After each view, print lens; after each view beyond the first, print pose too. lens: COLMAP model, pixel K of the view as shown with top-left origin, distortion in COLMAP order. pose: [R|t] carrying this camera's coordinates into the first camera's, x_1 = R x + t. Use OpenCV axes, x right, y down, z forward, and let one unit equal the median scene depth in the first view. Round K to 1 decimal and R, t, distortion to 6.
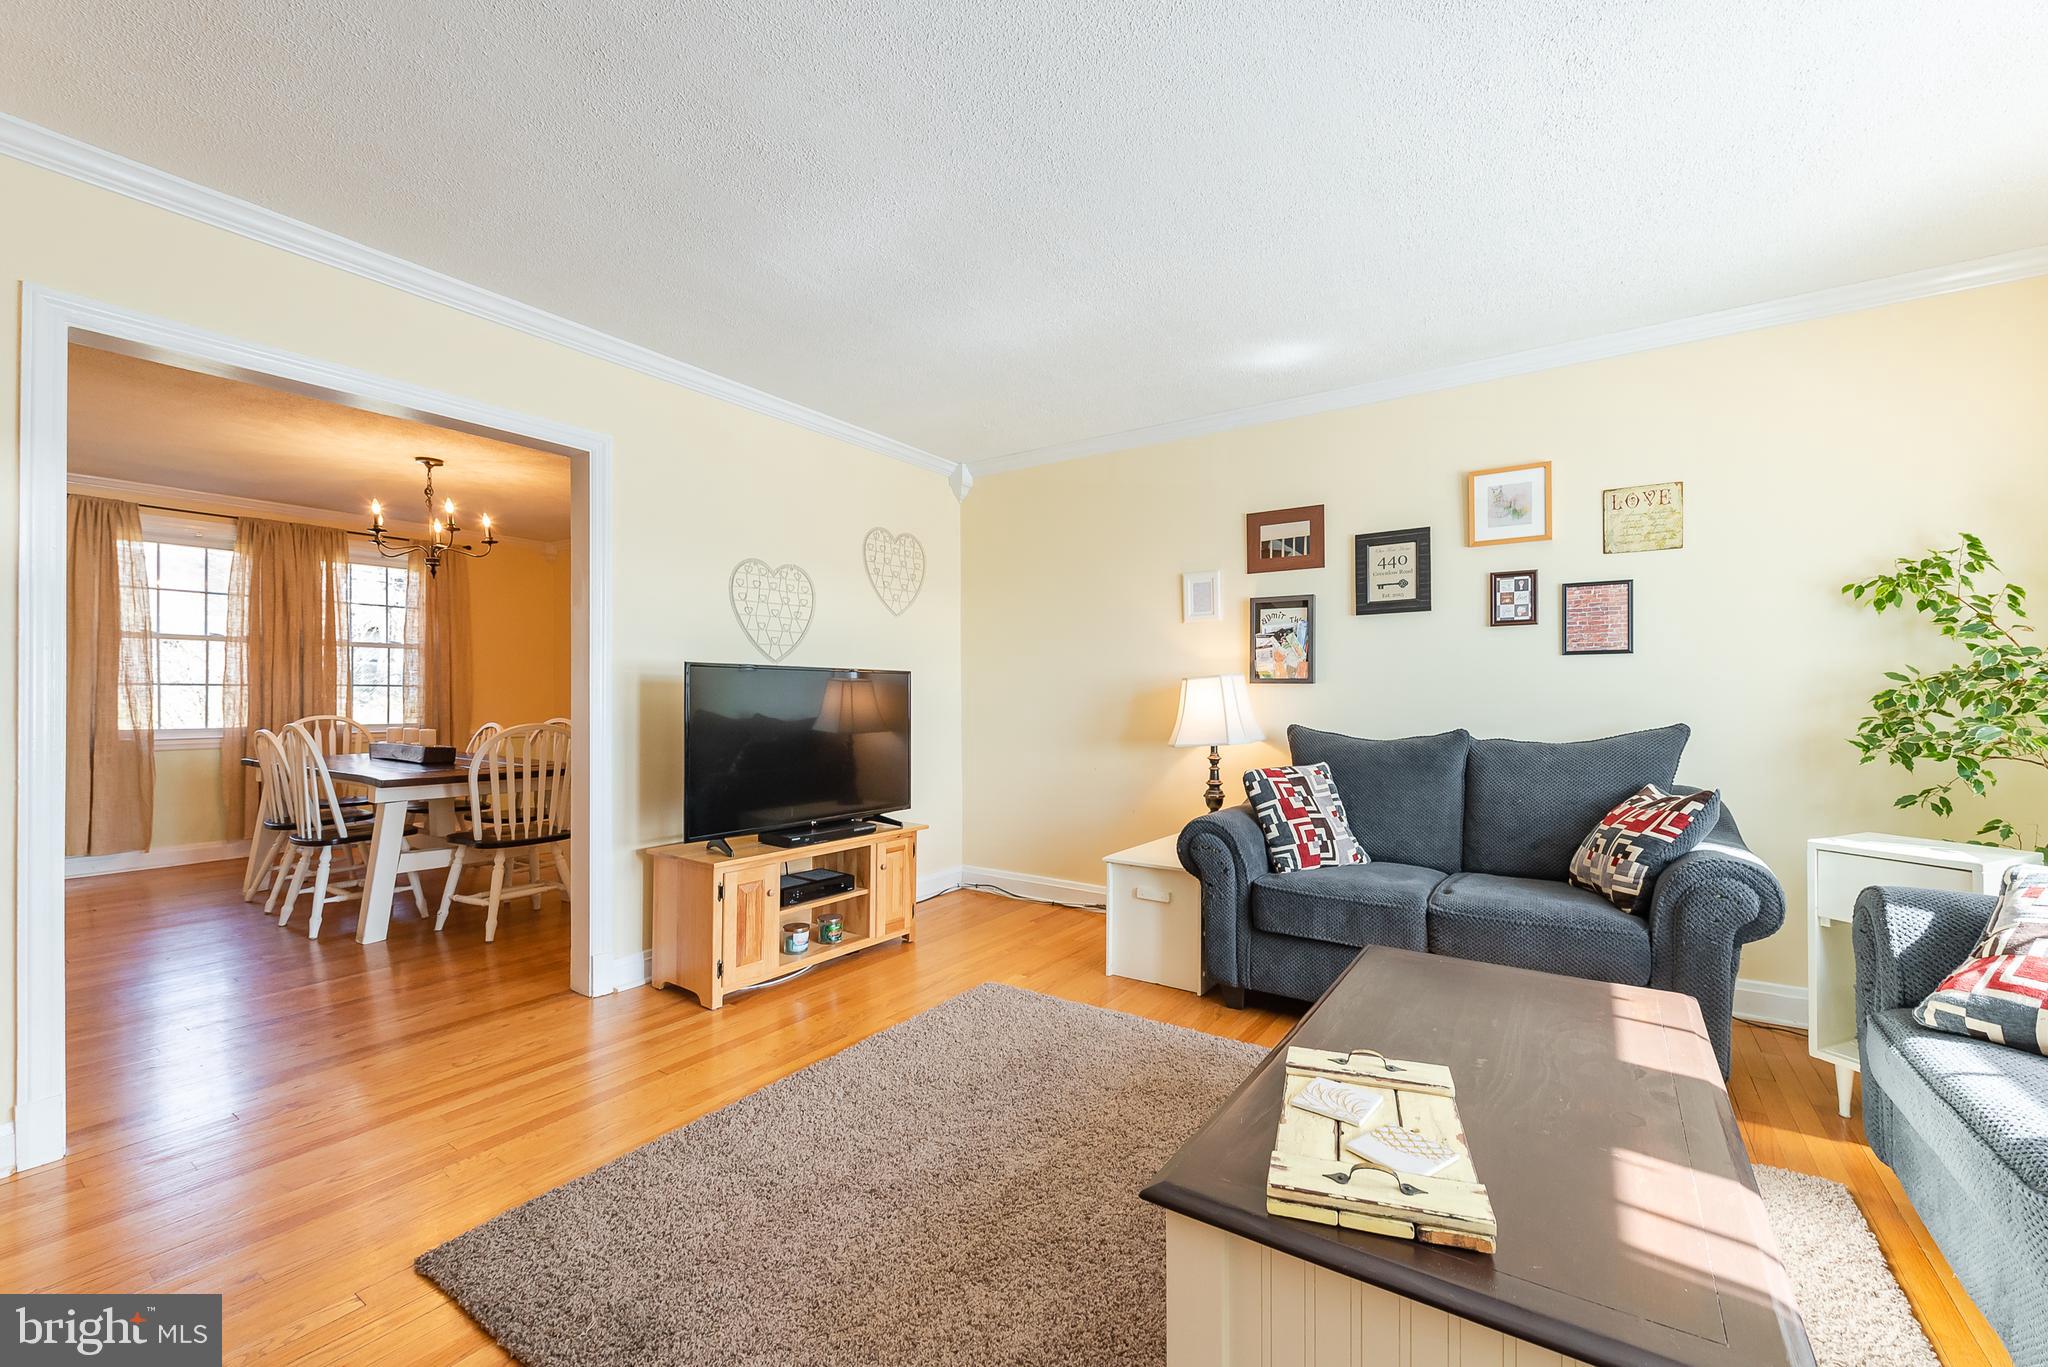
lens RADIAL K [[832.6, 0, 1024.0], [0, 832.6, 683.5], [0, 0, 1]] dist [0.003620, -0.000318]
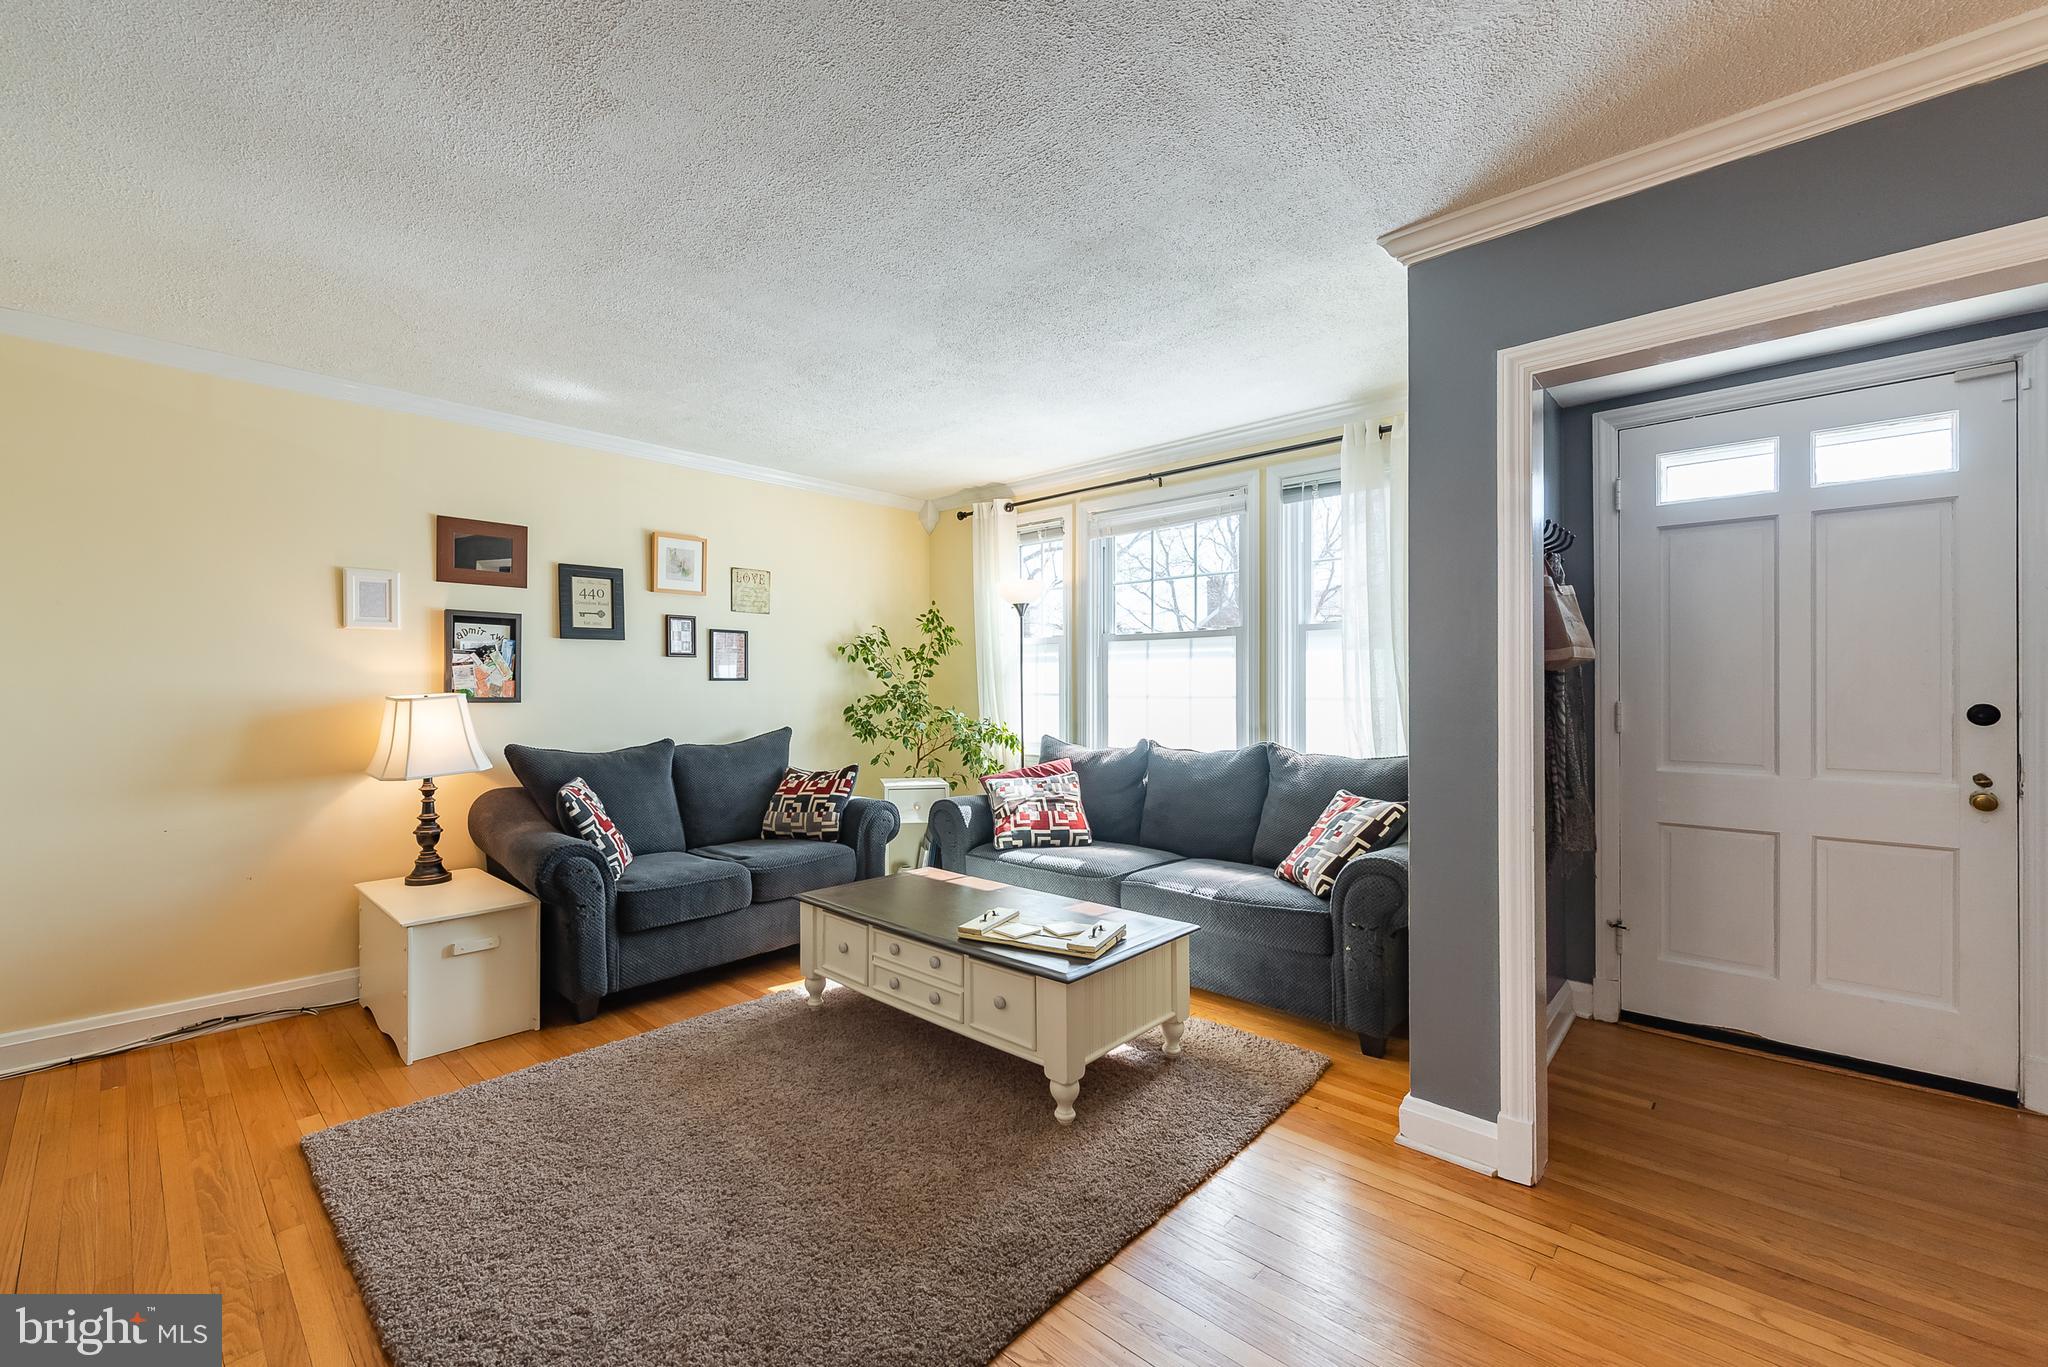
lens RADIAL K [[832.6, 0, 1024.0], [0, 832.6, 683.5], [0, 0, 1]] dist [0.003620, -0.000318]
pose [[0.139945, 0.001664, 0.990158, -0.605591], [-0.016288, 0.999867, 0.000622, -0.035719], [-0.990025, -0.016214, 0.139954, 0.270299]]
